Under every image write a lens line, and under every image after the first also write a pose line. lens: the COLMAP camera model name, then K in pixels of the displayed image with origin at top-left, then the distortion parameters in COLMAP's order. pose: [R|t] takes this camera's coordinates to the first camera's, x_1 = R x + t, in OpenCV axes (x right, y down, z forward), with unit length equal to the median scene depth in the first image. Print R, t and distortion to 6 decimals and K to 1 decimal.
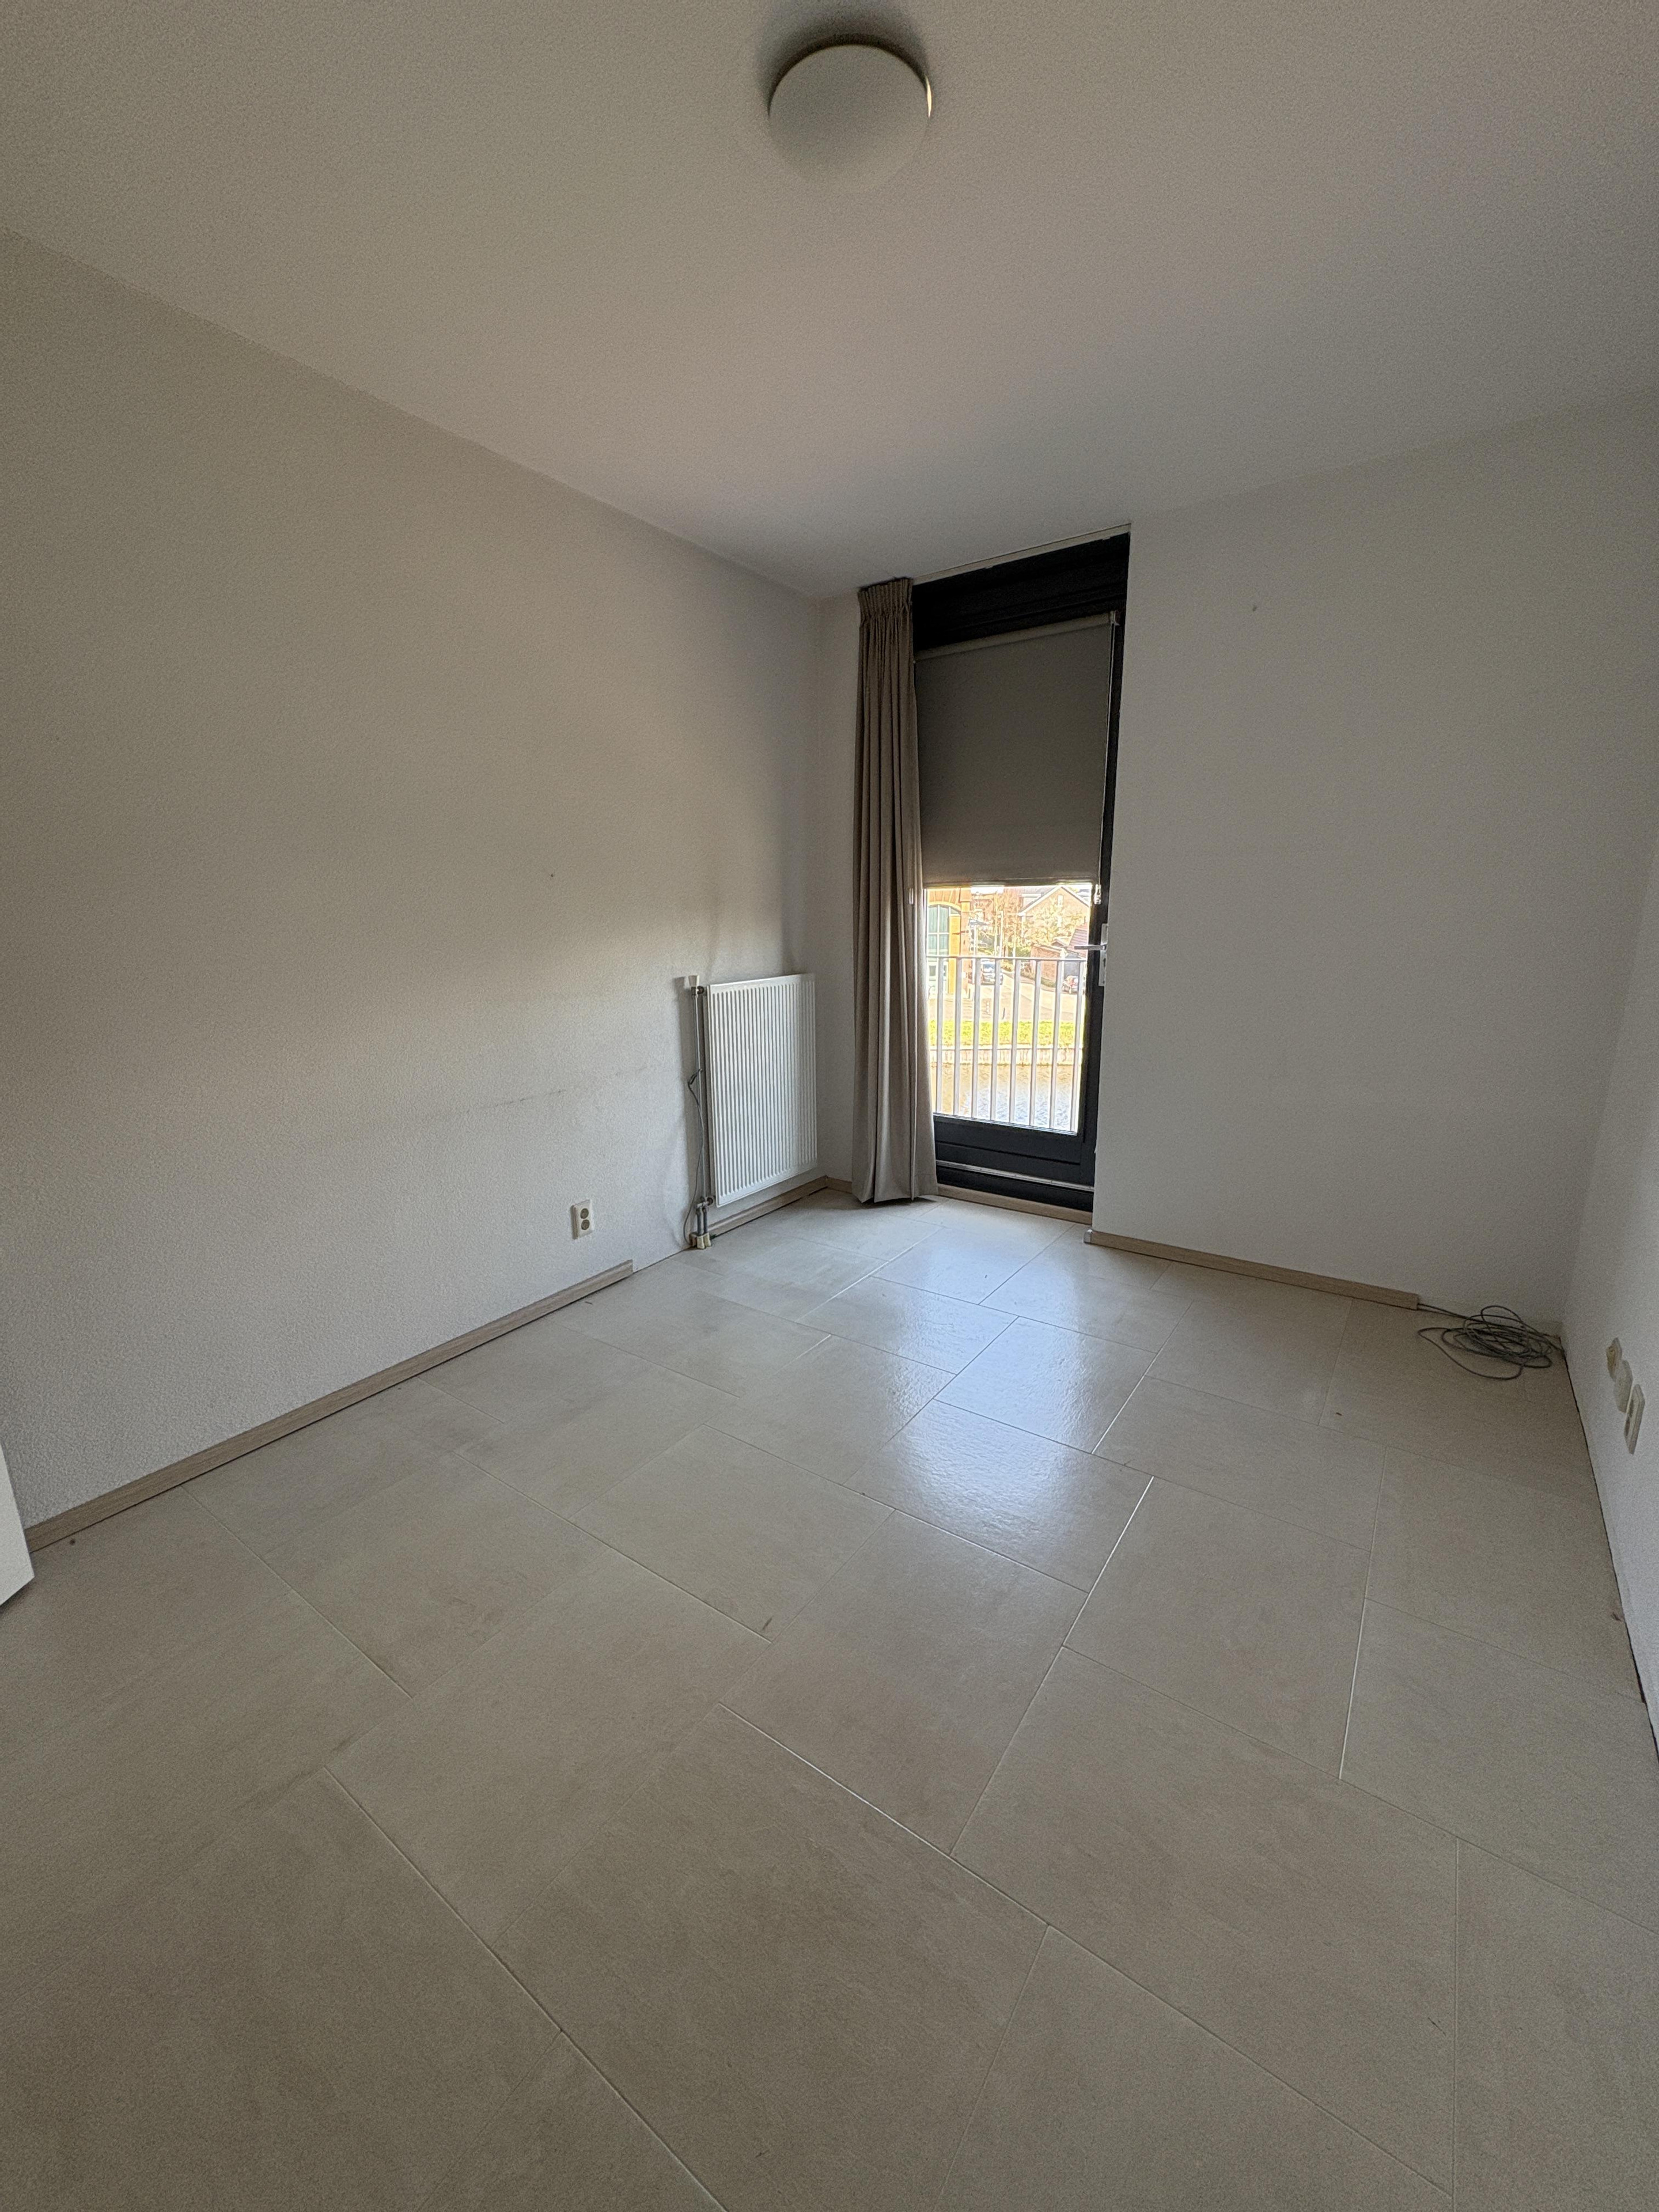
lens RADIAL K [[877.5, 0, 844.5], [0, 877.5, 1112.7], [0, 0, 1]] dist [-0.000282, -0.000169]
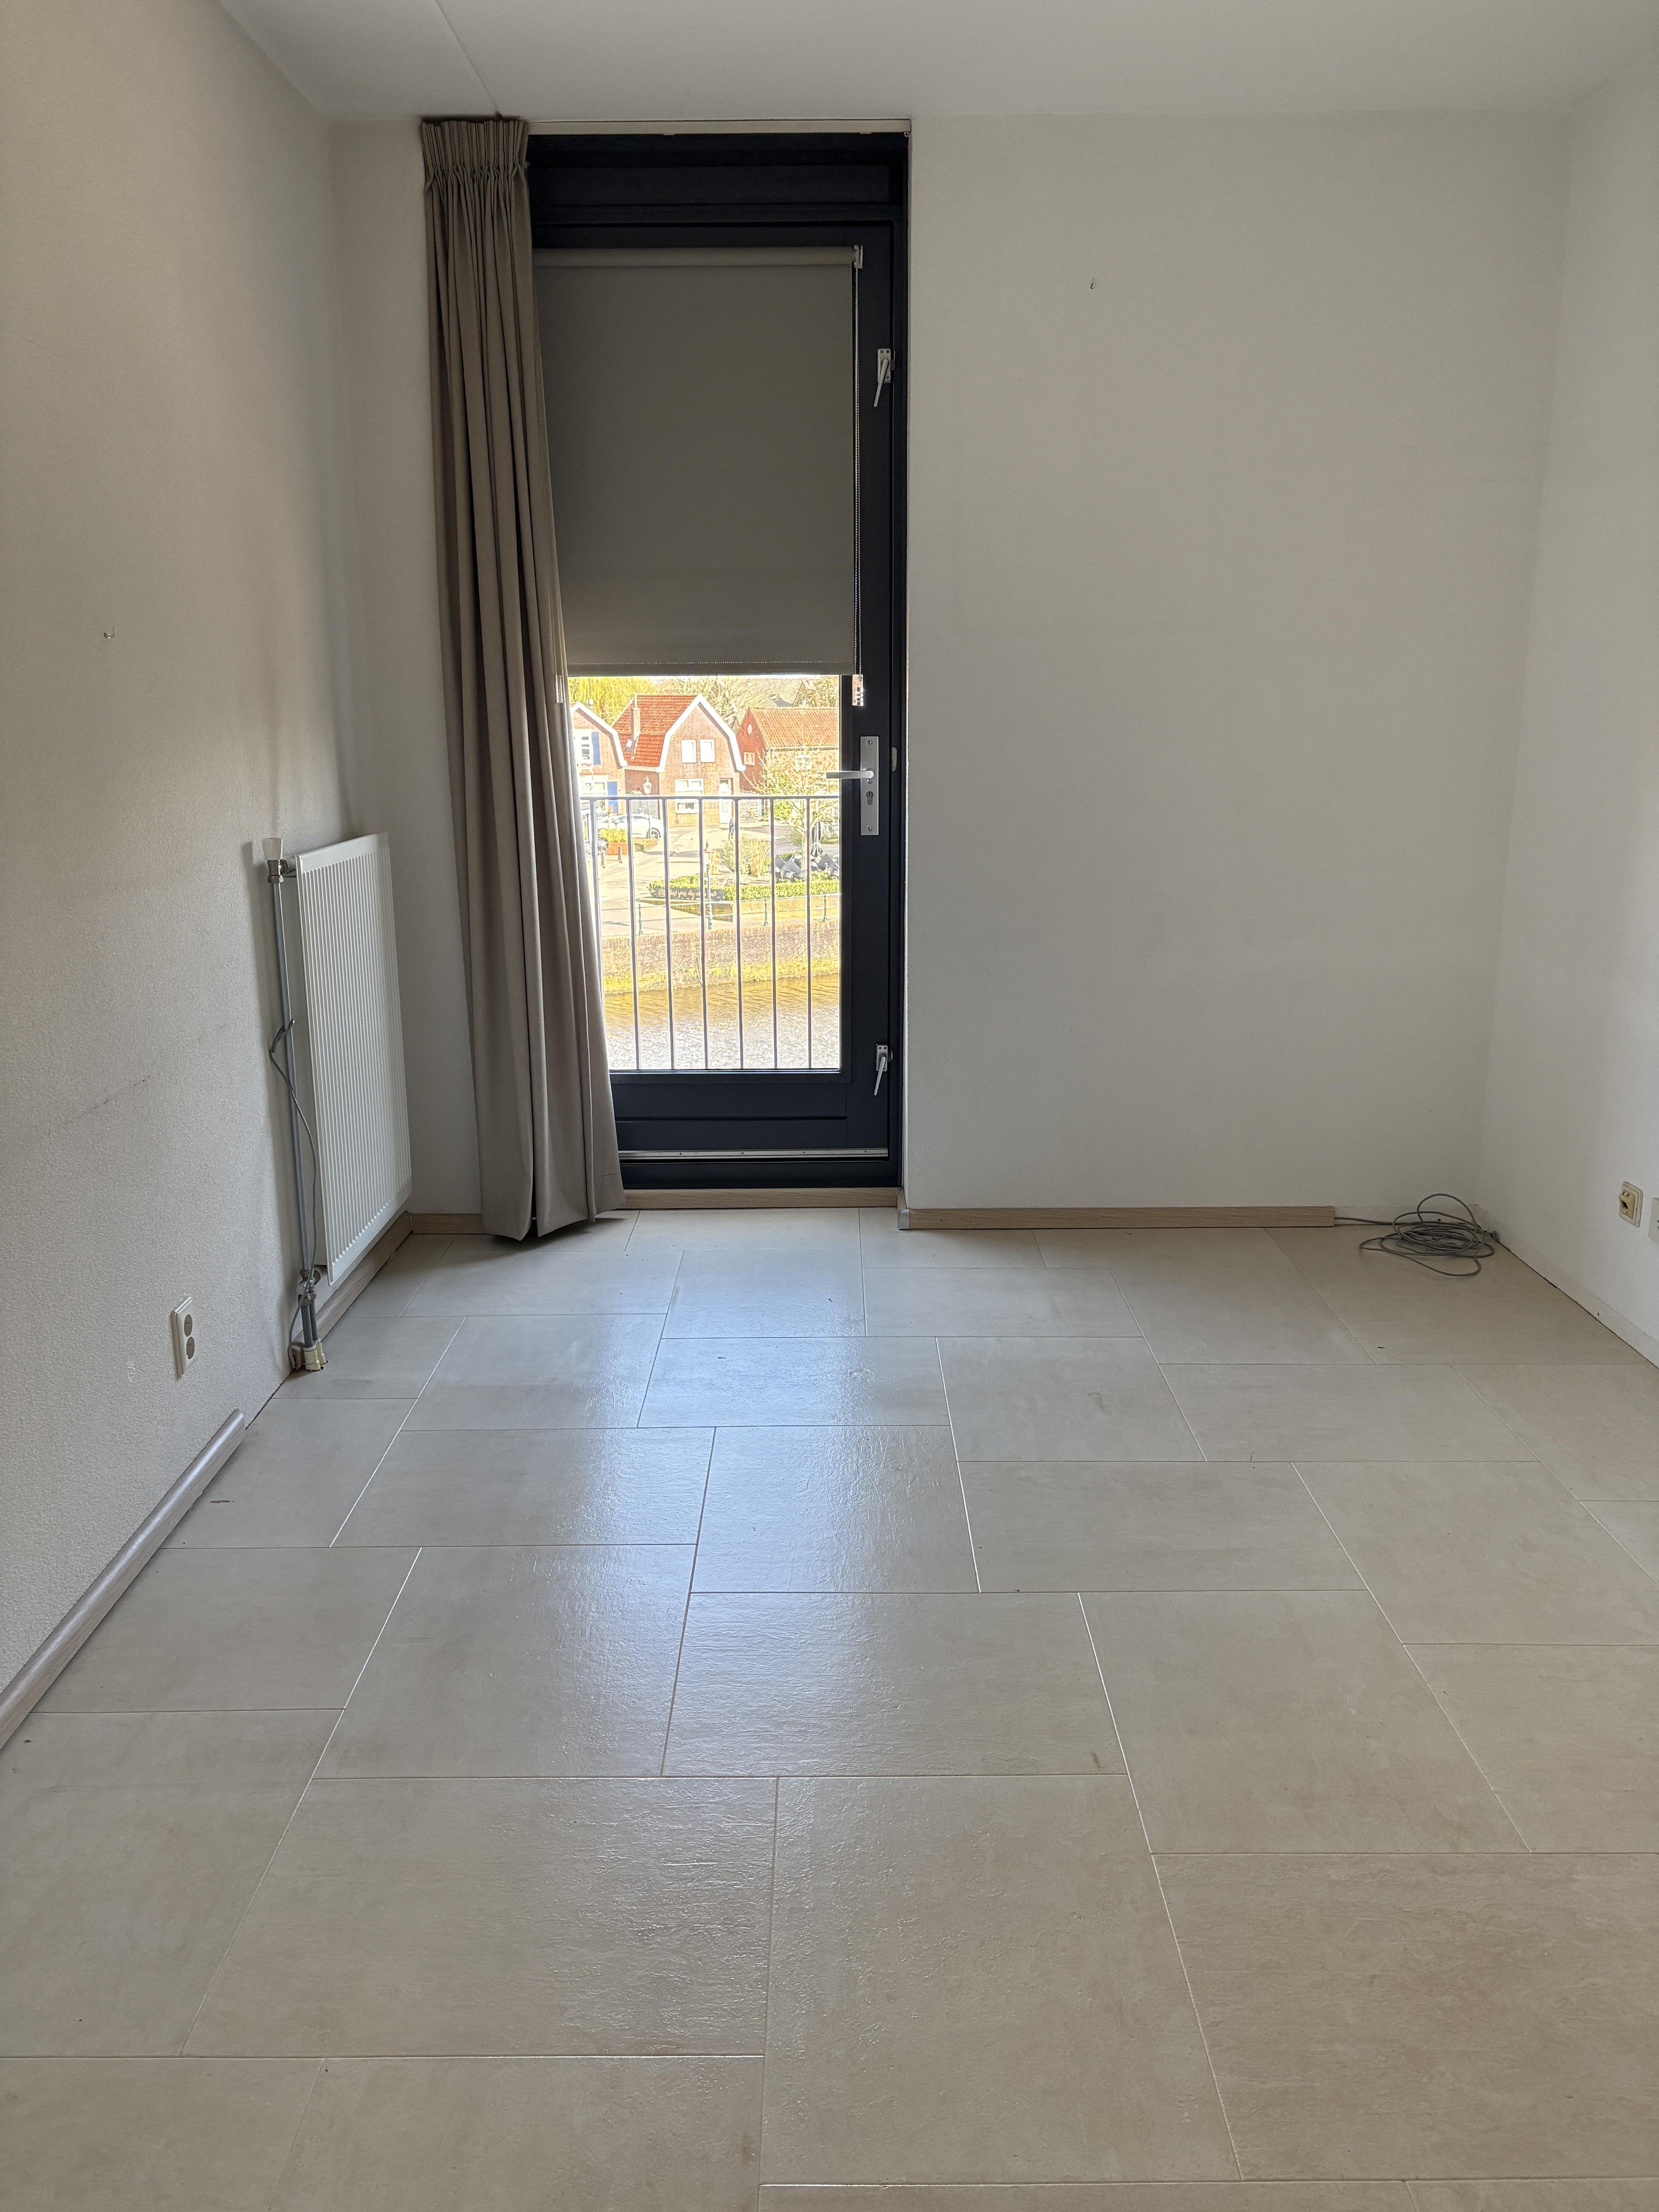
lens RADIAL K [[1666.5, 0, 816.3], [0, 1666.5, 1124.5], [0, 0, 1]] dist [0.059689, -0.055035]
pose [[0.818307, -0.133297, 0.559111, -0.454221], [0.129127, 0.990506, 0.047156, 0.003933], [-0.560089, 0.033608, 0.827751, 0.014772]]
